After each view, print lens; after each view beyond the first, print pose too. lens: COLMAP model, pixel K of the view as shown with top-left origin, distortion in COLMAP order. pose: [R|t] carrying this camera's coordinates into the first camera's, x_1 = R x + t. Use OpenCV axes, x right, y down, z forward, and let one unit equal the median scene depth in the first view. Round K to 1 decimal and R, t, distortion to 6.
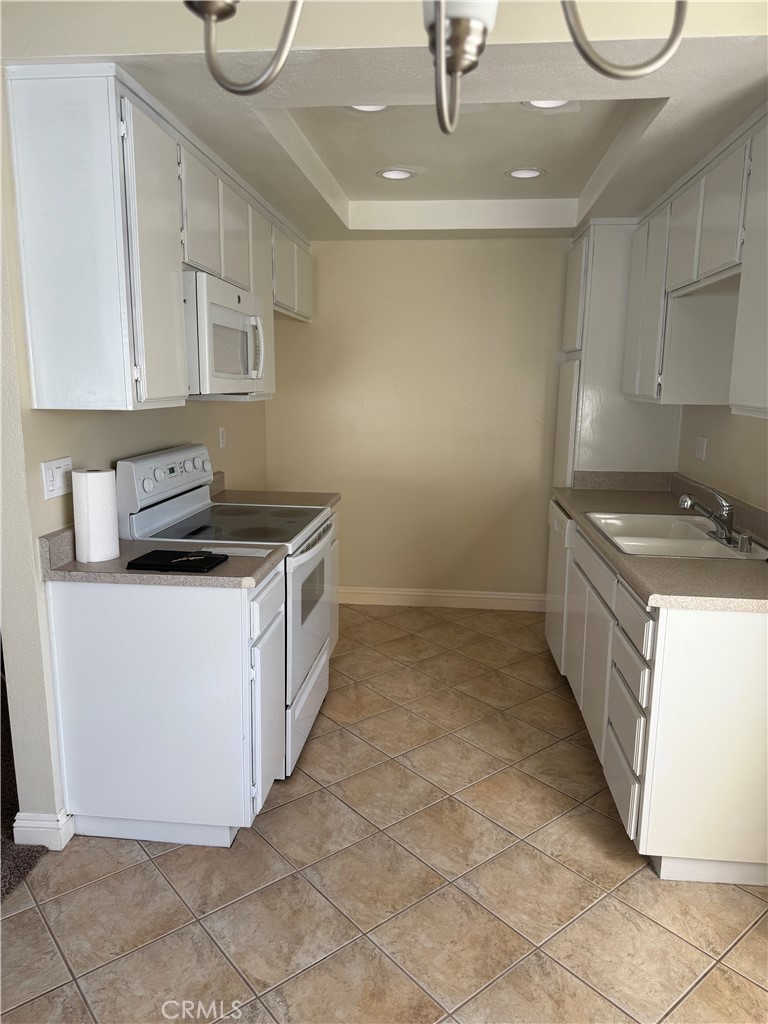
lens RADIAL K [[718.5, 0, 383.8], [0, 718.5, 511.9], [0, 0, 1]] dist [-0.013039, -0.004555]
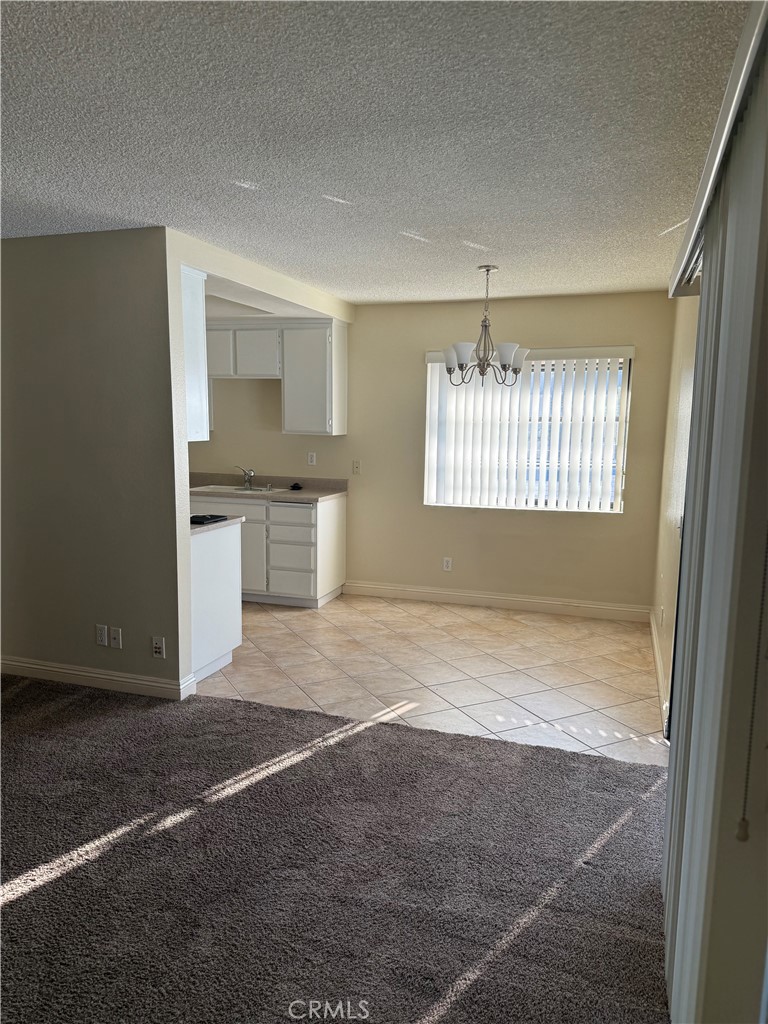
lens RADIAL K [[718.5, 0, 386.9], [0, 718.5, 511.7], [0, 0, 1]] dist [-0.013039, -0.004555]
pose [[0.217709, -0.142544, 0.965549, -2.013959], [0.171942, 0.979407, 0.105821, -0.069515], [-0.960749, 0.142980, 0.237735, 0.072959]]
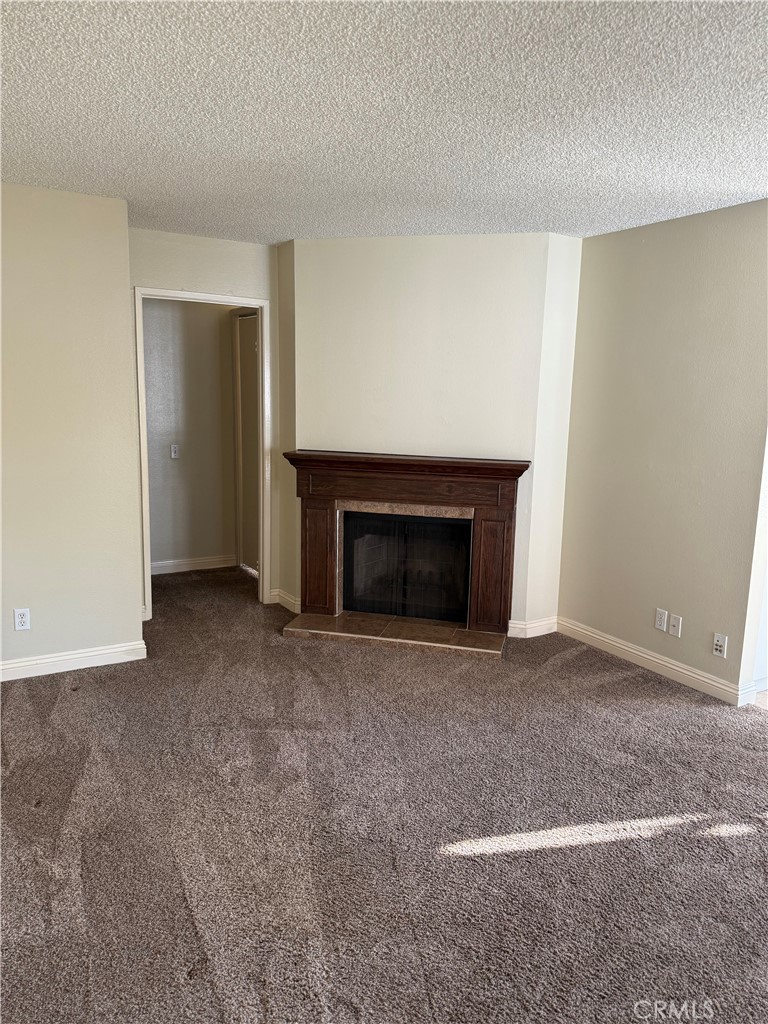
lens RADIAL K [[718.5, 0, 387.4], [0, 718.5, 513.0], [0, 0, 1]] dist [-0.013039, -0.004555]
pose [[0.811310, -0.093106, 0.577154, -2.053318], [0.095511, 0.995082, 0.026266, -0.079581], [-0.576761, 0.033815, 0.816213, 0.150575]]
